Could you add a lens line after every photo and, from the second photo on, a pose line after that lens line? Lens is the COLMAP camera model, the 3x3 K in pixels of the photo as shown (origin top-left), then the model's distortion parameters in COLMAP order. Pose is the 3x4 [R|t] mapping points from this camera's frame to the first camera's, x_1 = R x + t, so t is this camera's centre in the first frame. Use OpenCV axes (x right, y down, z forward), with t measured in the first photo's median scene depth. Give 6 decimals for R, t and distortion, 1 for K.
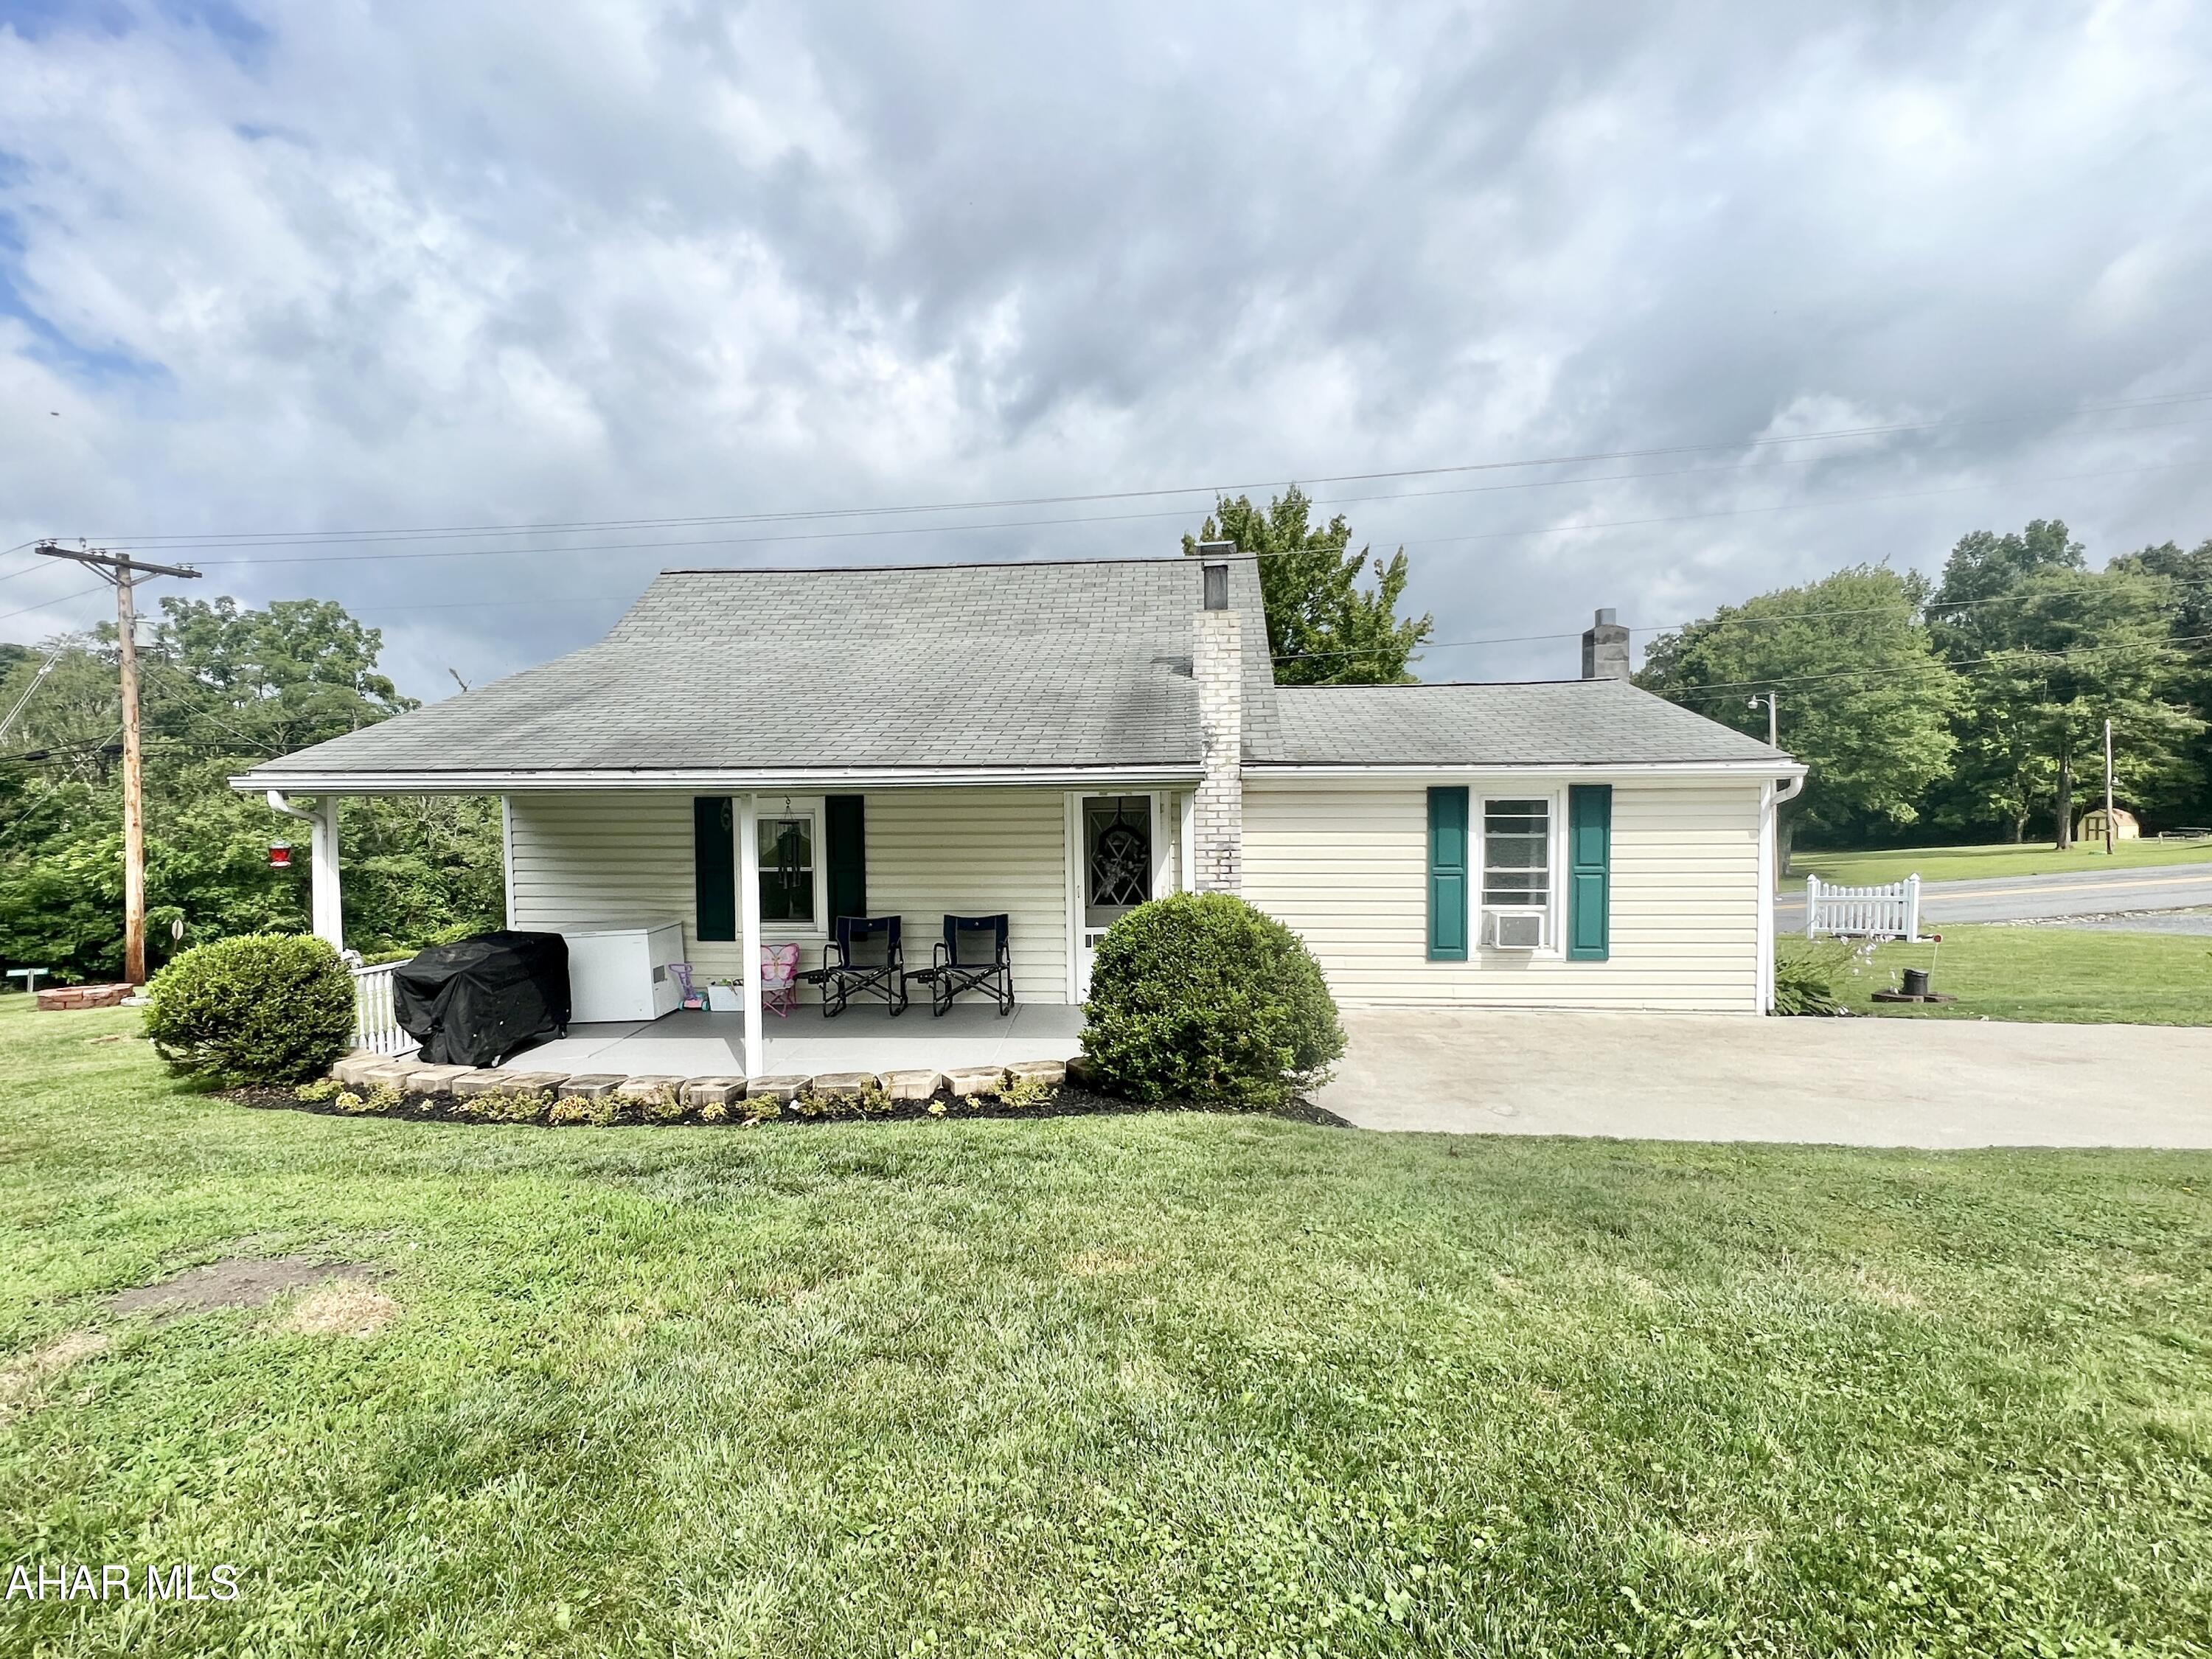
lens RADIAL K [[1044.4, 0, 1124.3], [0, 1044.4, 813.8], [0, 0, 1]] dist [-0.009090, -0.000150]
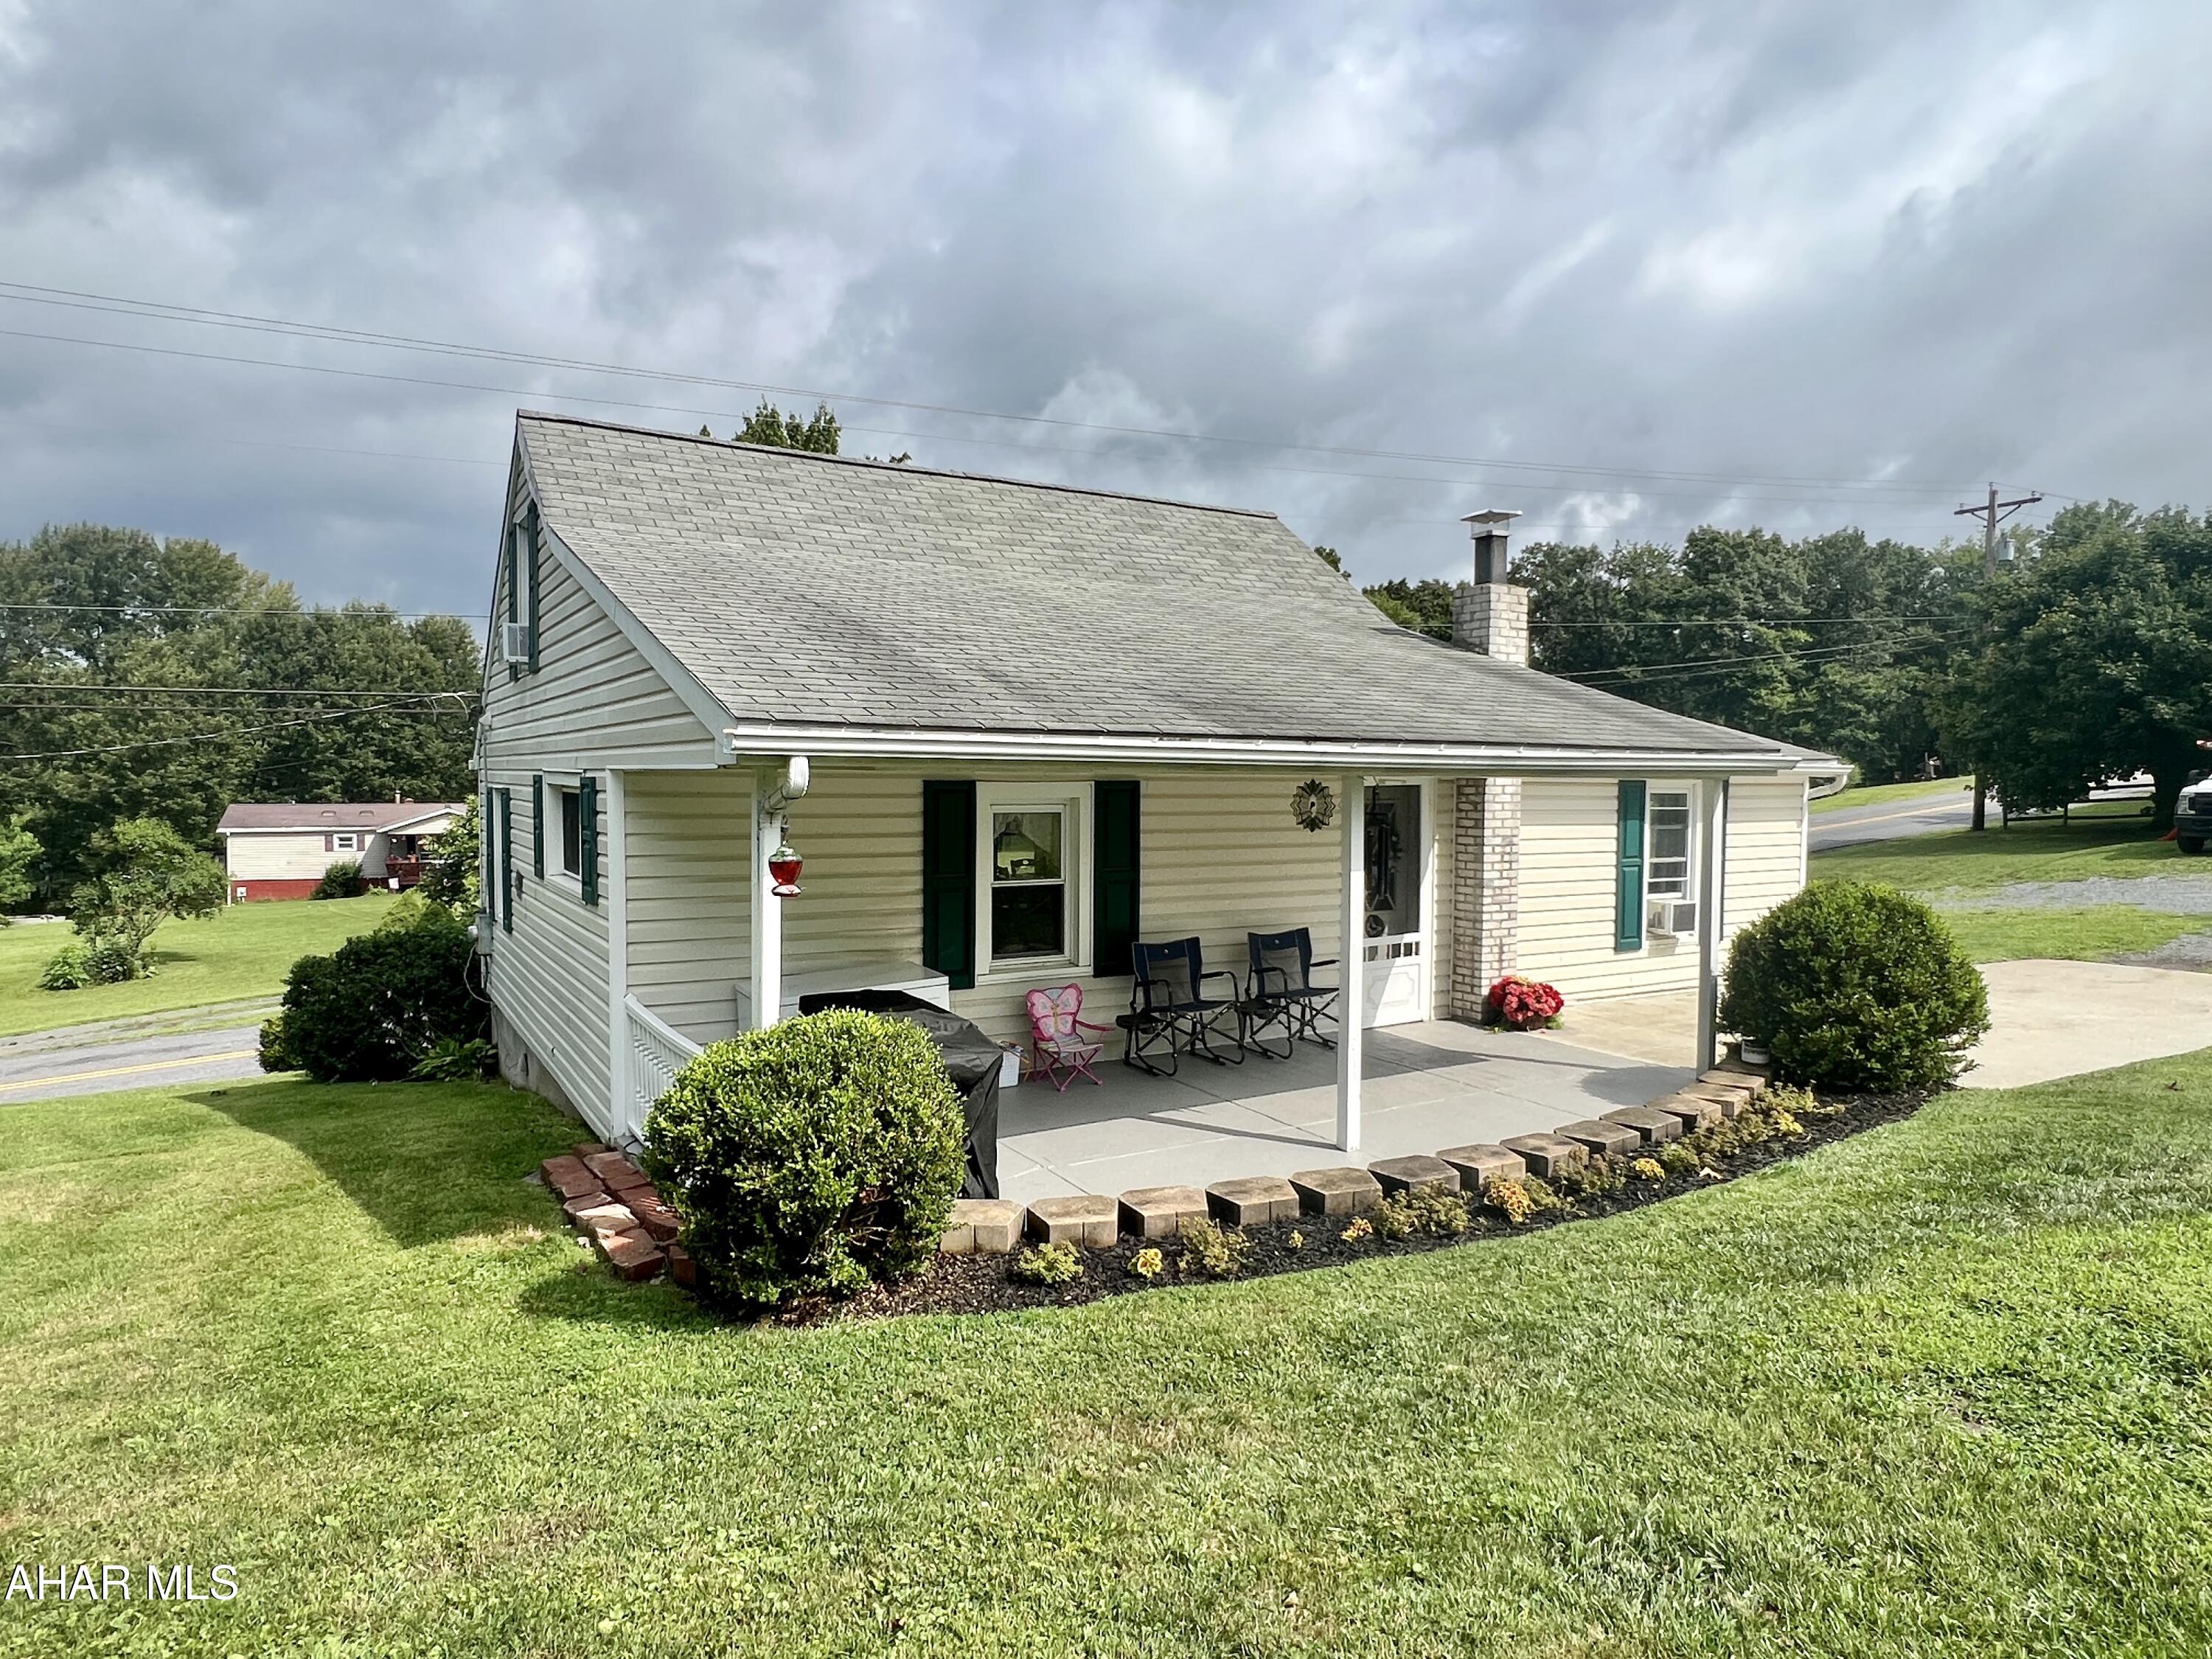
lens RADIAL K [[1291.8, 0, 1110.3], [0, 1291.8, 852.5], [0, 0, 1]] dist [-0.001599, 0.000512]
pose [[0.824505, -0.018481, 0.565553, -0.790090], [0.004292, 0.999642, 0.026410, 0.009283], [-0.565839, -0.019348, 0.824289, 0.241007]]
